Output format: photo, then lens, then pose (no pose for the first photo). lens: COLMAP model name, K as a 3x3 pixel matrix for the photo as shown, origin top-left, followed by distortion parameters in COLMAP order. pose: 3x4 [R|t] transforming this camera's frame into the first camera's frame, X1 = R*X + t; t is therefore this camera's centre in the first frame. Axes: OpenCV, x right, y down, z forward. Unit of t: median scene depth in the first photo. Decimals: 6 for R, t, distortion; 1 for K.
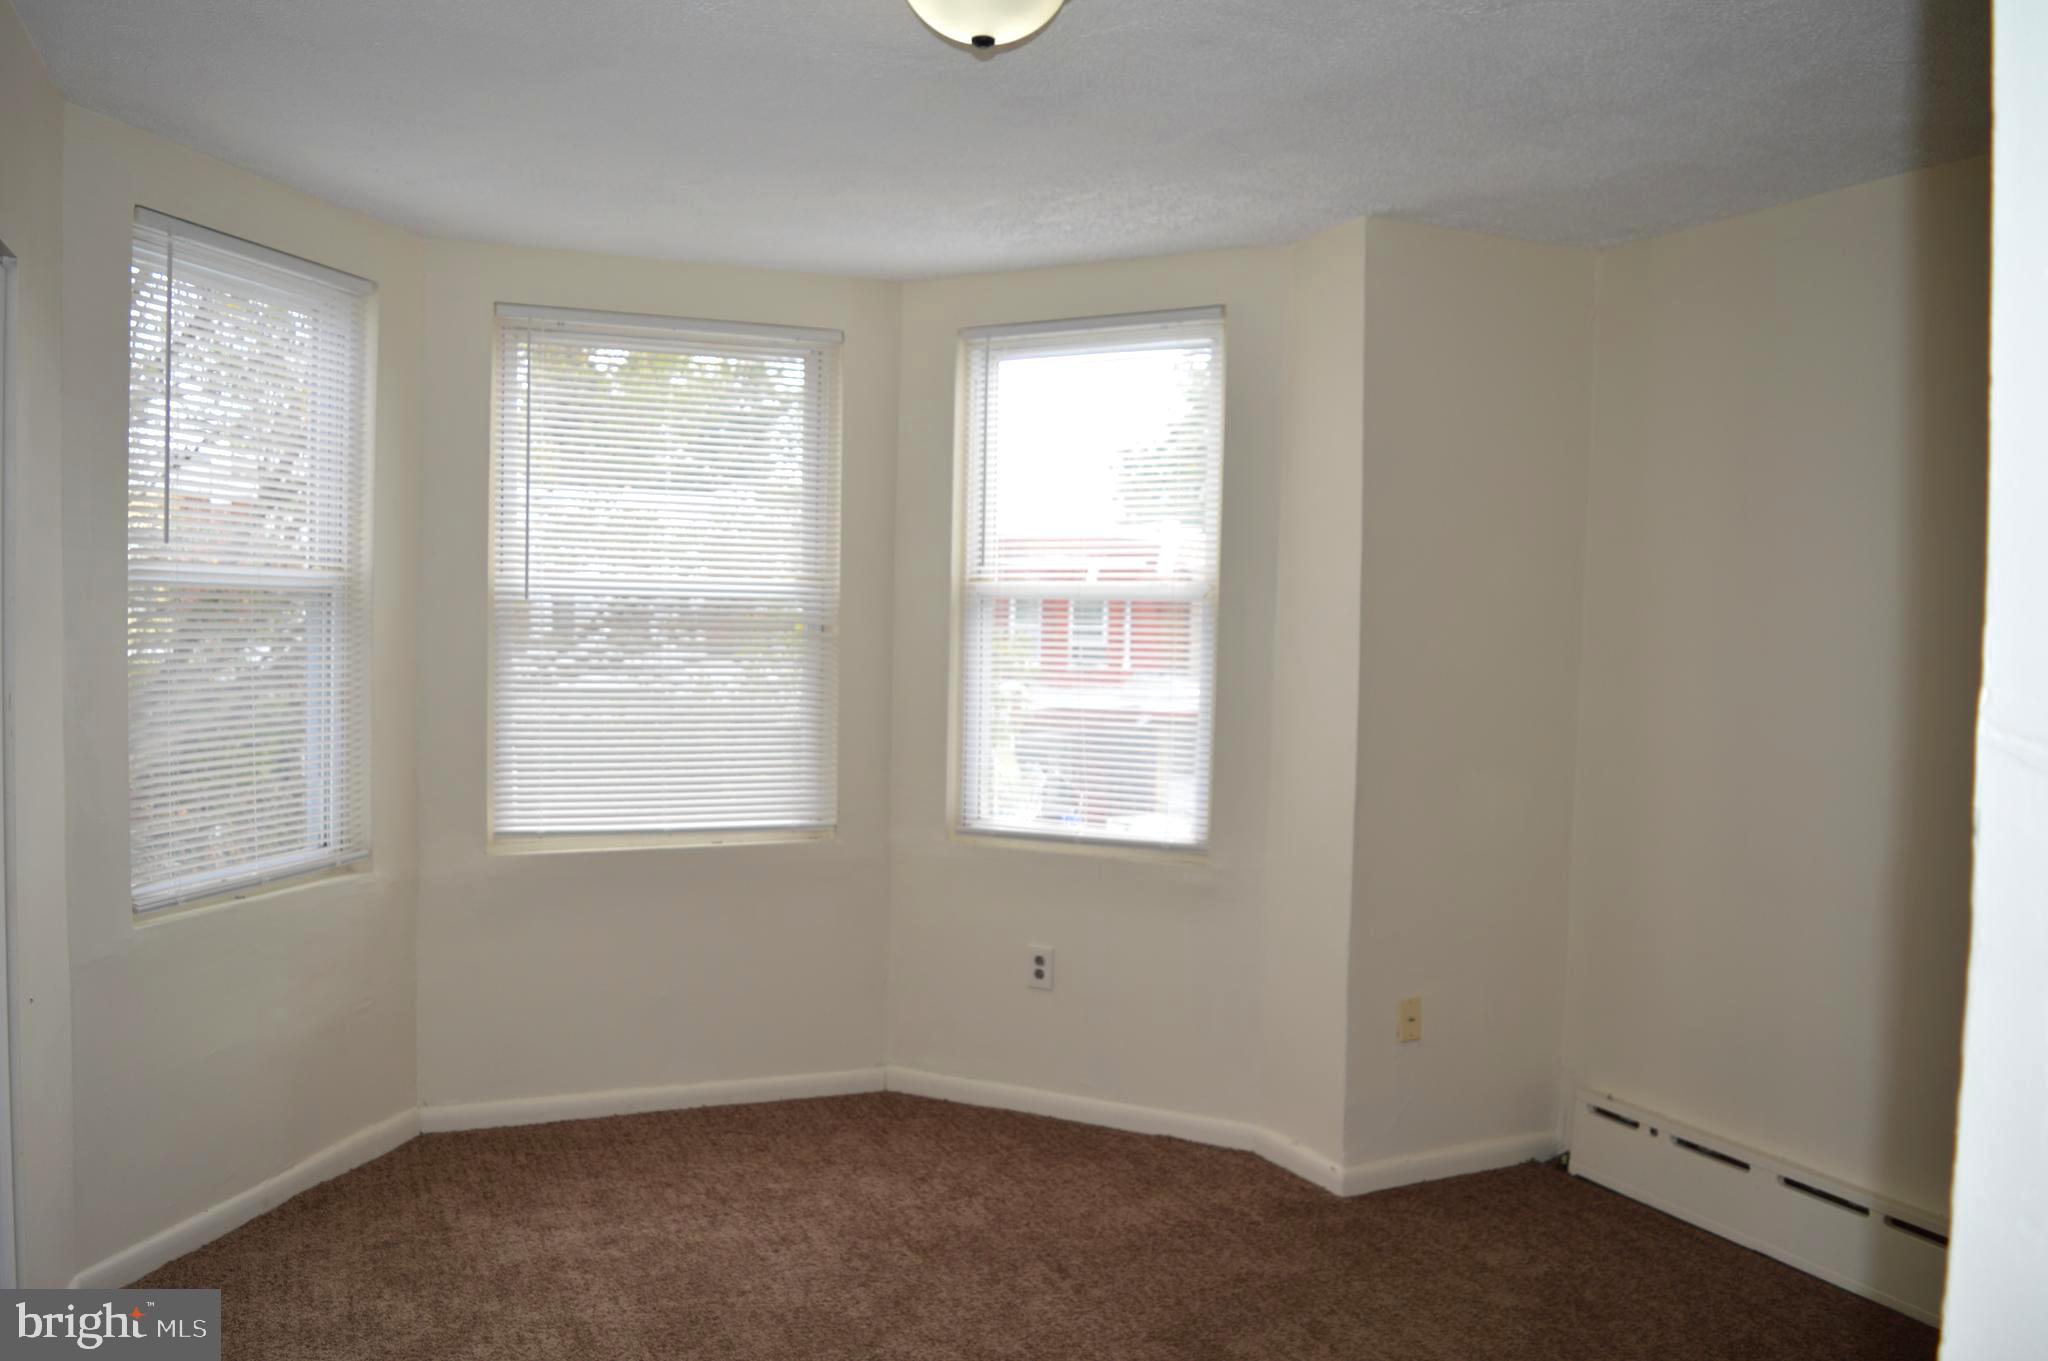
lens RADIAL K [[1626.2, 0, 1030.3], [0, 1626.2, 673.4], [0, 0, 1]] dist [-0.092849, 0.020014]
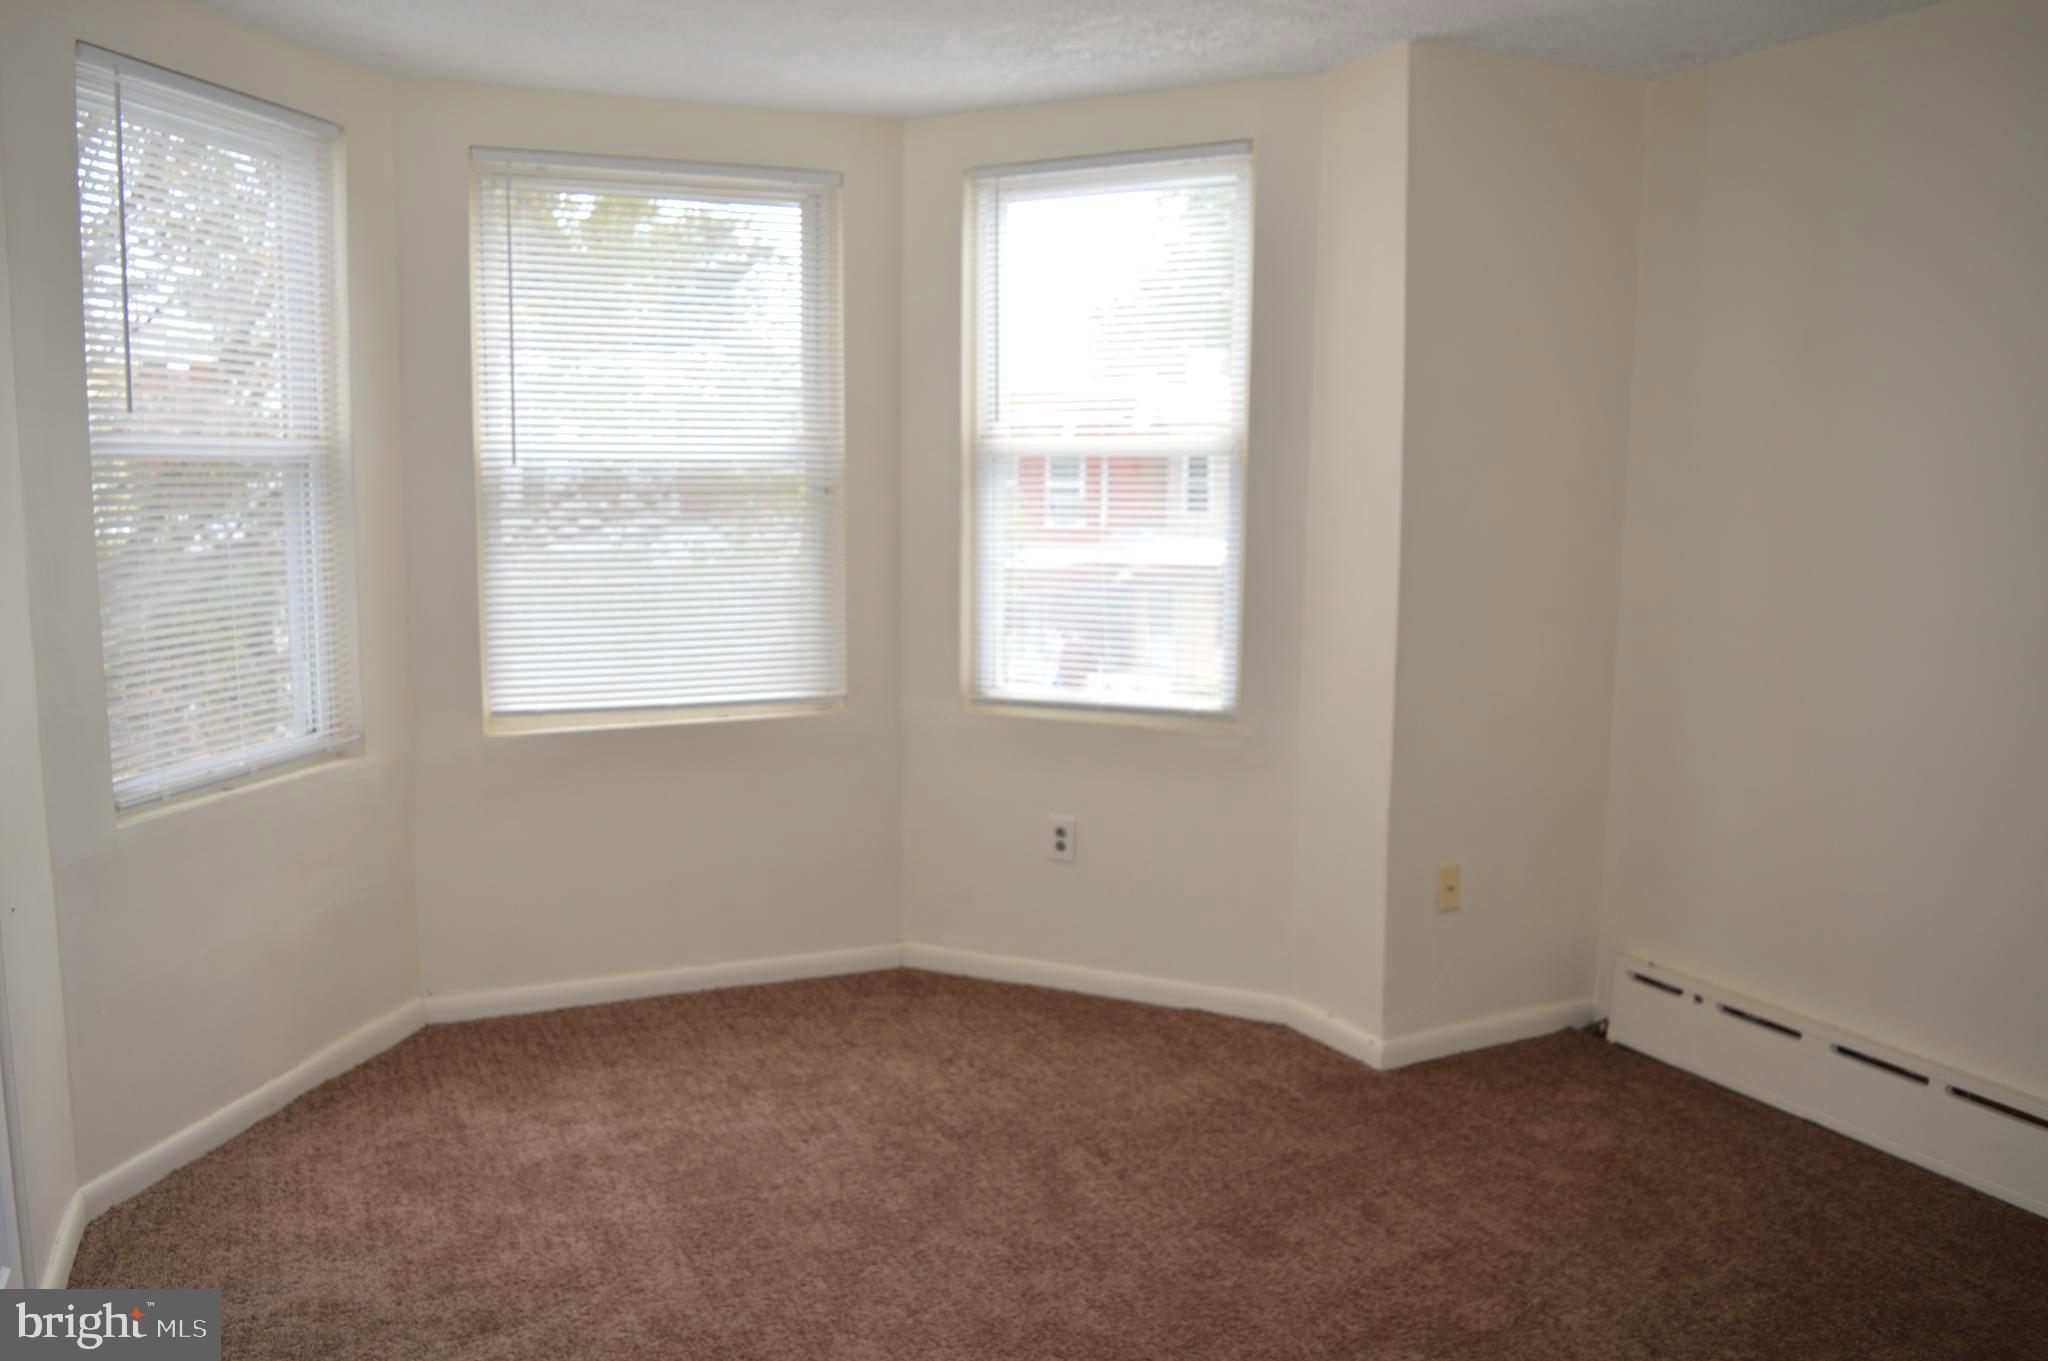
lens RADIAL K [[1626.2, 0, 1027.8], [0, 1626.2, 670.9], [0, 0, 1]] dist [-0.092849, 0.020014]
pose [[0.999760, -0.016444, 0.014505, -0.030180], [0.015141, 0.996199, 0.085782, -0.002614], [-0.015860, -0.085542, 0.996208, 0.049330]]
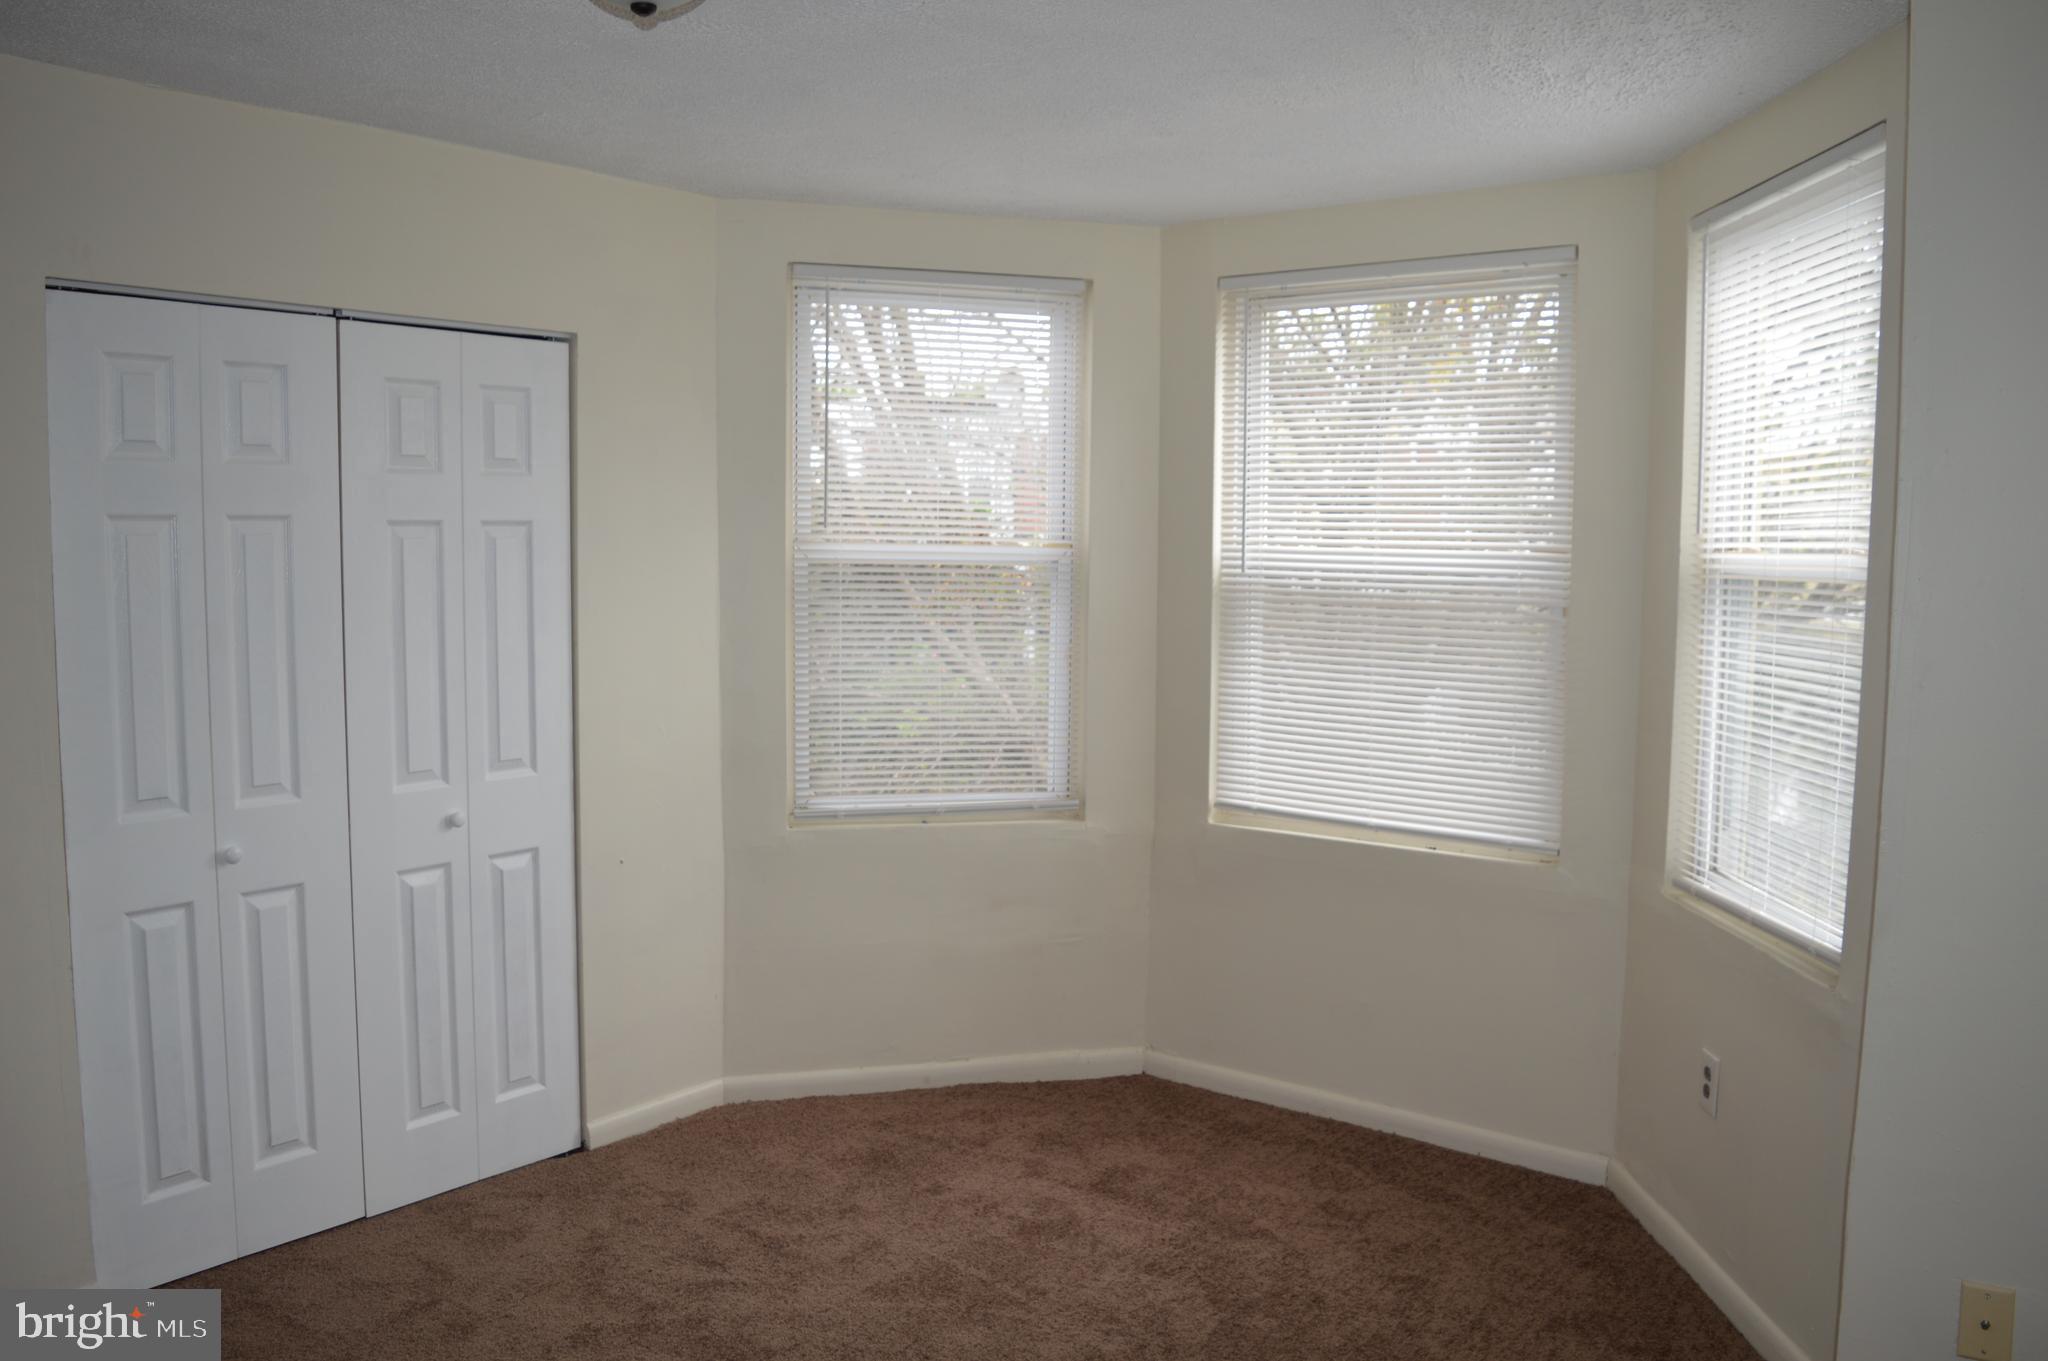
lens RADIAL K [[1626.2, 0, 1036.1], [0, 1626.2, 693.8], [0, 0, 1]] dist [-0.092849, 0.020014]
pose [[0.478930, 0.070214, -0.875041, 0.545439], [-0.042404, 0.997483, 0.056830, -0.024956], [0.876828, 0.009887, 0.480702, 0.439840]]
